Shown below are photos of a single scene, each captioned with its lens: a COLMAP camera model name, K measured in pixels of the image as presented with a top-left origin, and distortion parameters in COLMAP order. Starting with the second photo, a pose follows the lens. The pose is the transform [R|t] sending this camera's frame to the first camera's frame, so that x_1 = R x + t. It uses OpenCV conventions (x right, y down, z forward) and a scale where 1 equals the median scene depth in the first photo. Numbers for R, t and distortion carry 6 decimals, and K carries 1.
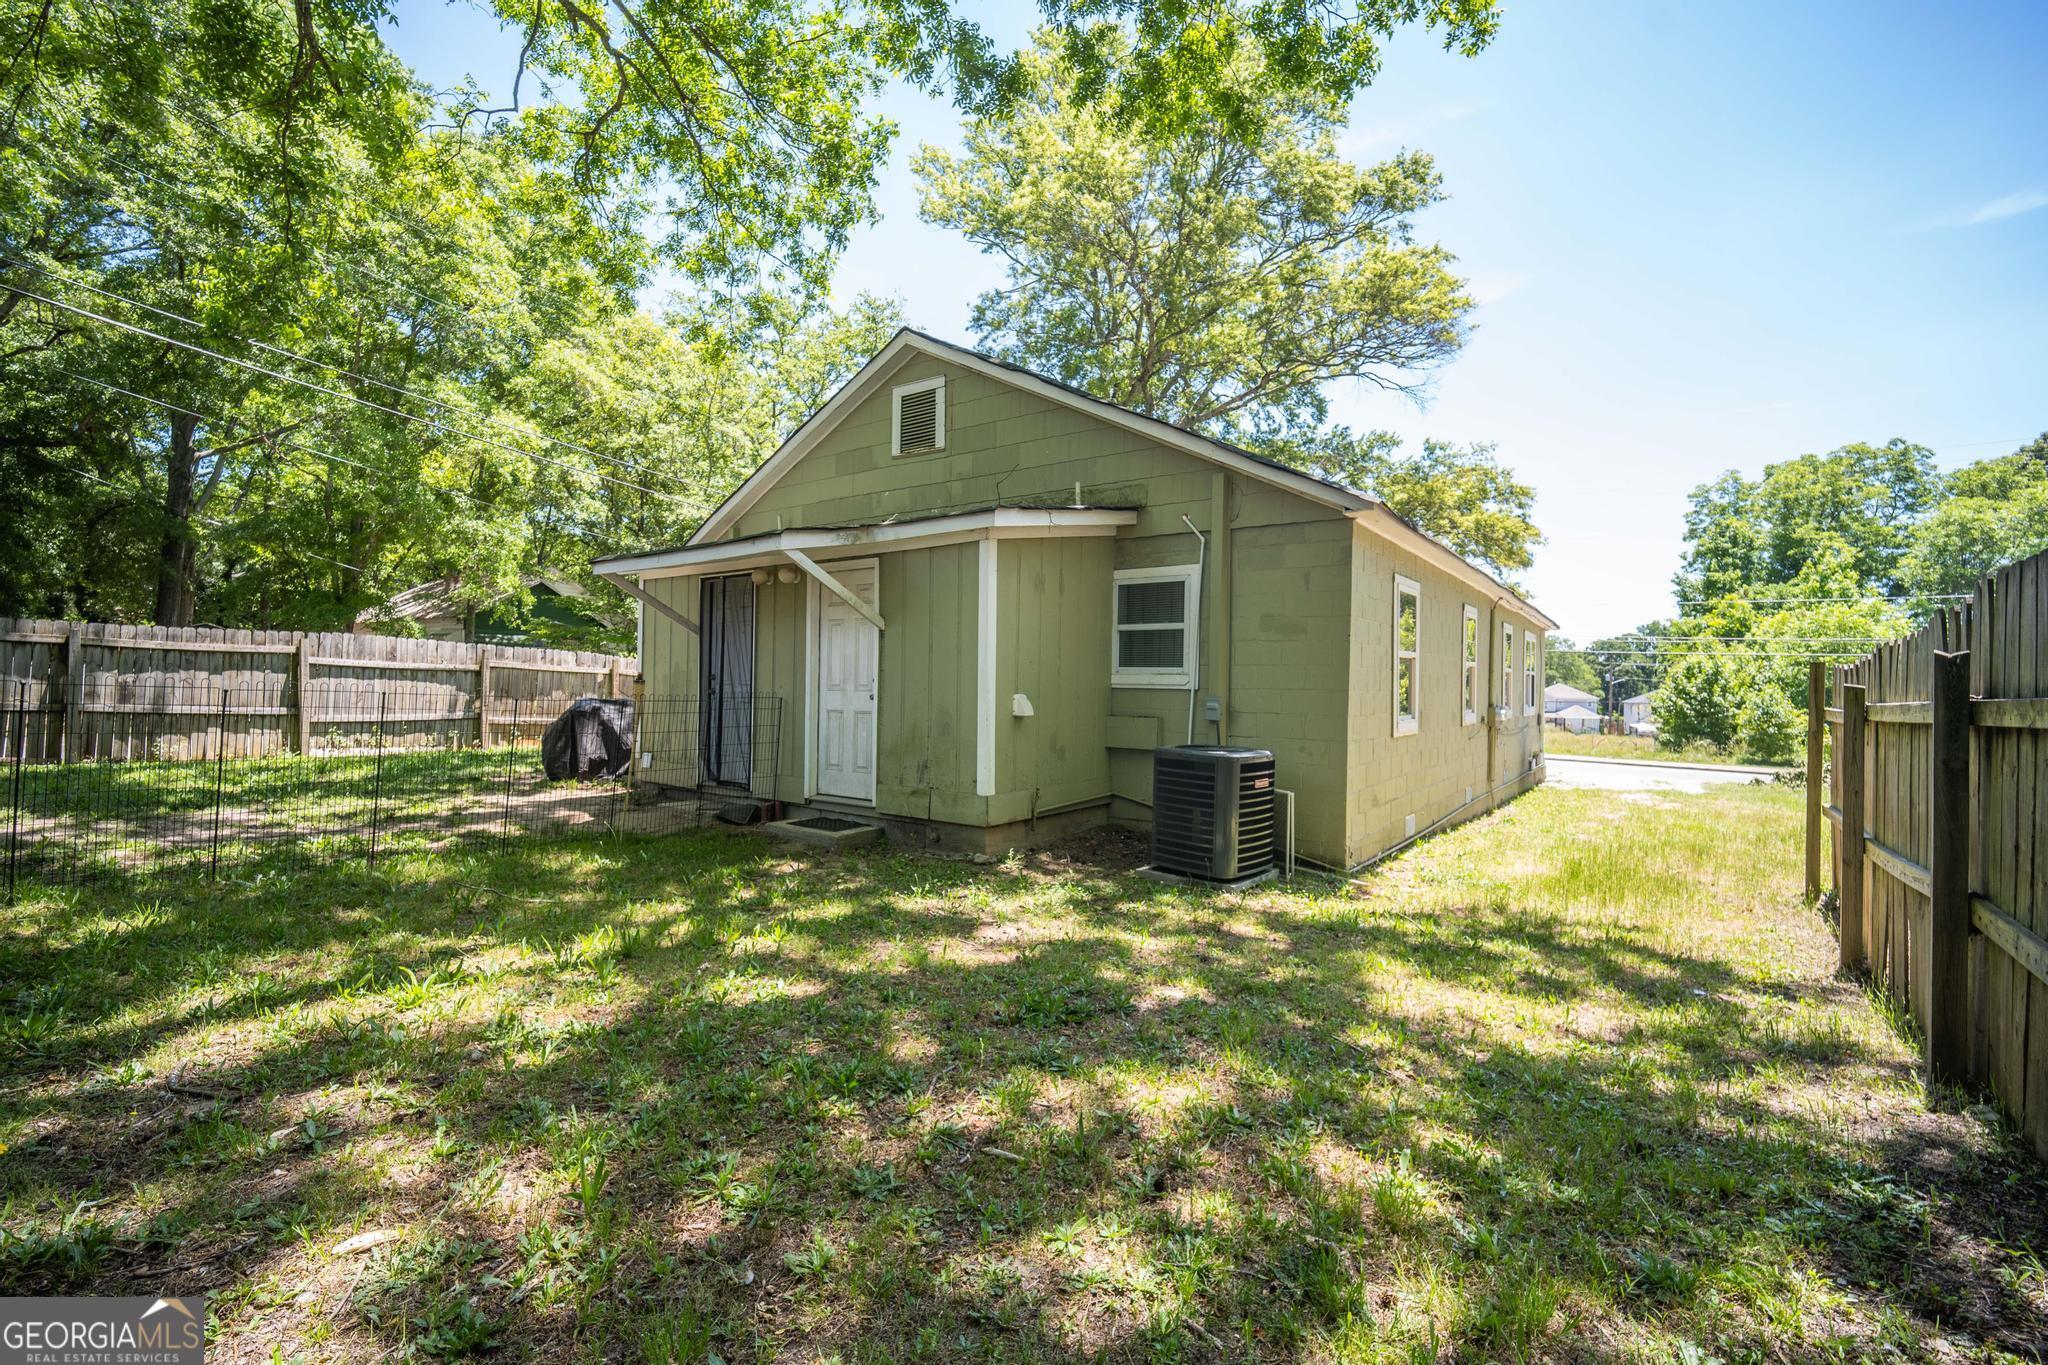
lens RADIAL K [[878.0, 0, 1024.0], [0, 878.0, 682.5], [0, 0, 1]] dist [-0.010075, -0.000060]
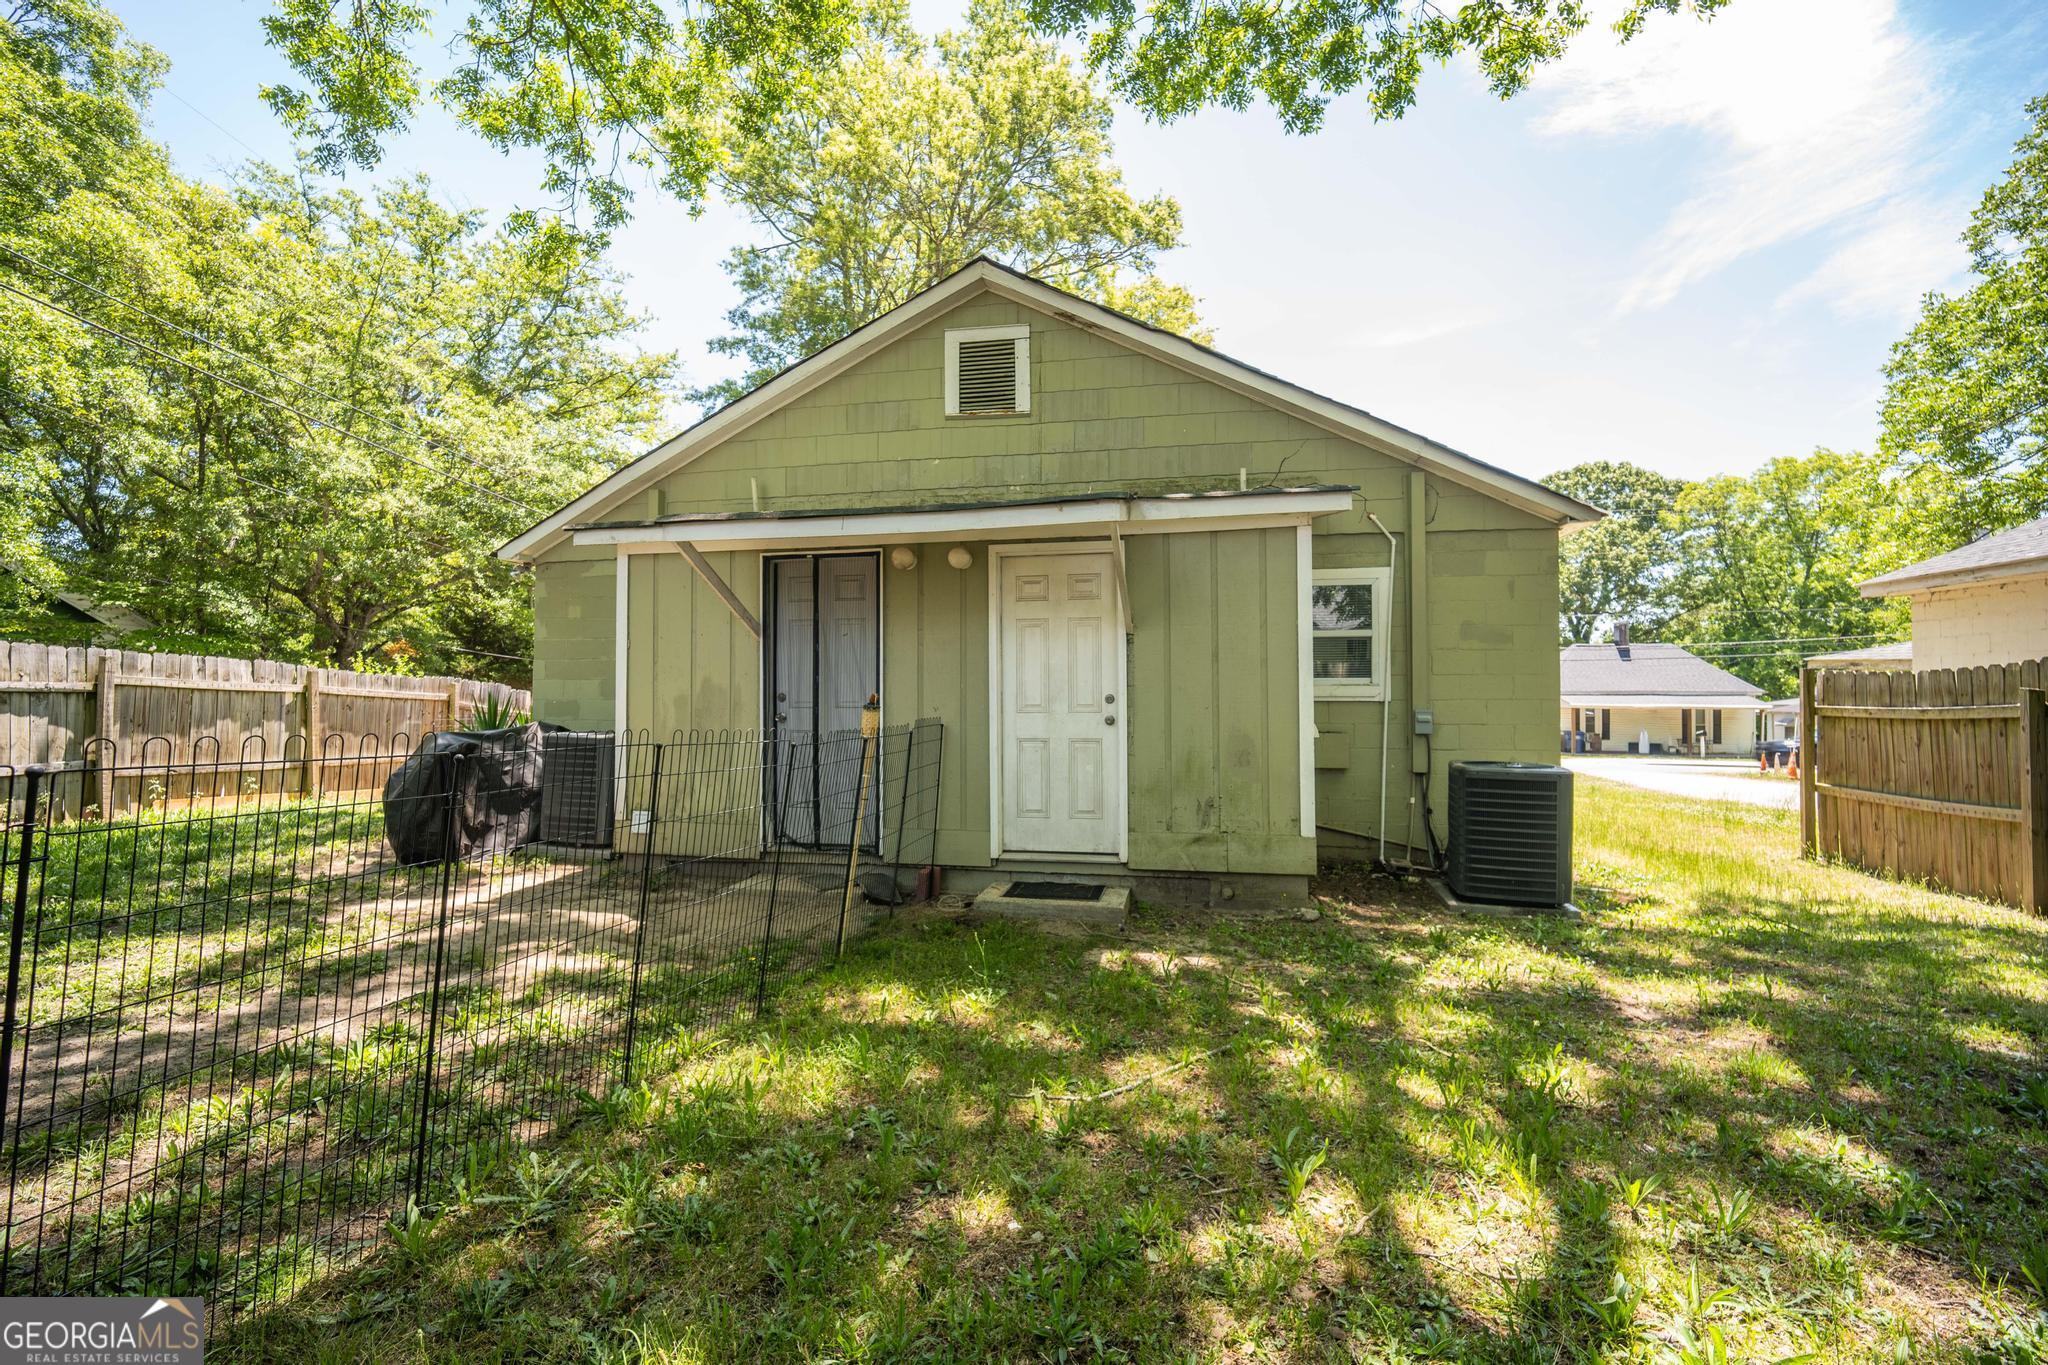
lens RADIAL K [[878.0, 0, 1024.0], [0, 878.0, 682.5], [0, 0, 1]] dist [-0.010075, -0.000060]
pose [[0.903564, -0.011458, 0.428299, -0.445457], [0.014844, 0.999879, -0.004567, -0.010881], [-0.428195, 0.010484, 0.903626, 0.260251]]
